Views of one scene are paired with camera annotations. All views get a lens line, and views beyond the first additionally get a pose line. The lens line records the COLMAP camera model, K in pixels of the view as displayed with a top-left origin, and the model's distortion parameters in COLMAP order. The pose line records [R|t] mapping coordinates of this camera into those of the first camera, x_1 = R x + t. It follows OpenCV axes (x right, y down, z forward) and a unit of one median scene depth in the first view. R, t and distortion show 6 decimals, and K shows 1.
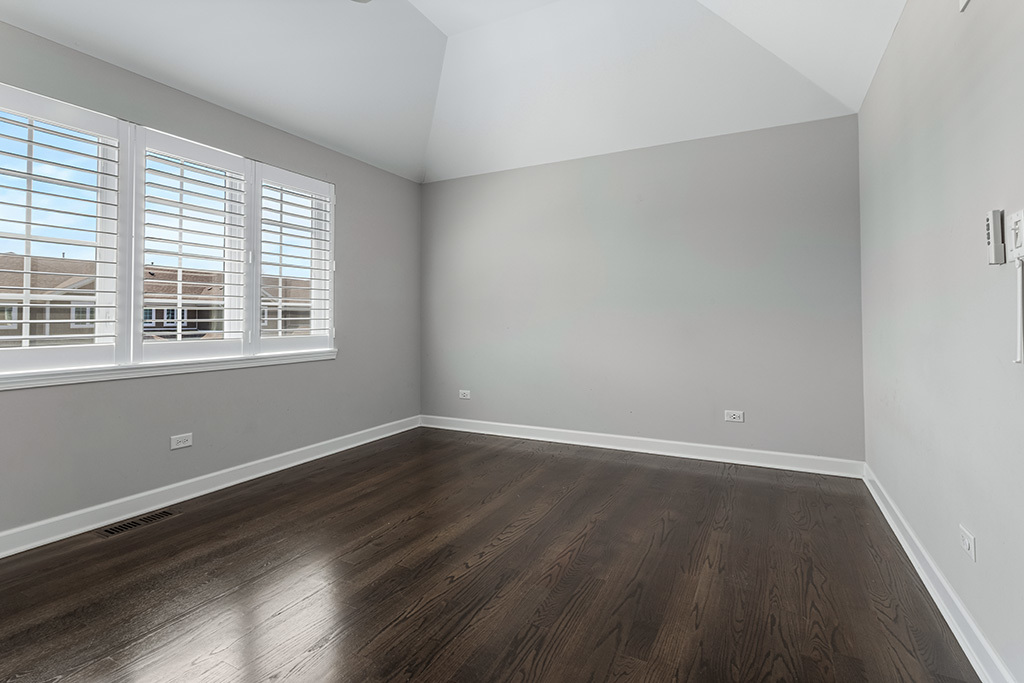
lens RADIAL K [[486.3, 0, 506.3], [0, 486.3, 328.6], [0, 0, 1]] dist [-0.001076, 0.001280]
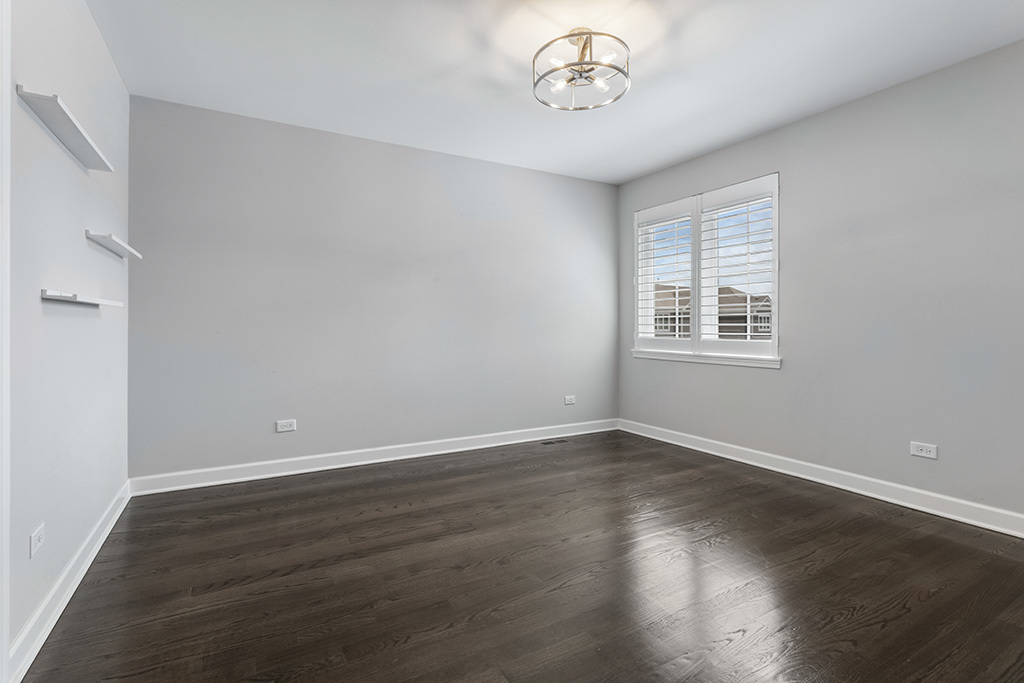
lens RADIAL K [[486.3, 0, 506.3], [0, 486.3, 328.6], [0, 0, 1]] dist [-0.001076, 0.001280]
pose [[-0.532260, 0.019865, -0.846348, 0.767795], [-0.012666, 0.999426, 0.031424, -0.039291], [0.846486, 0.027446, -0.531703, 1.211404]]
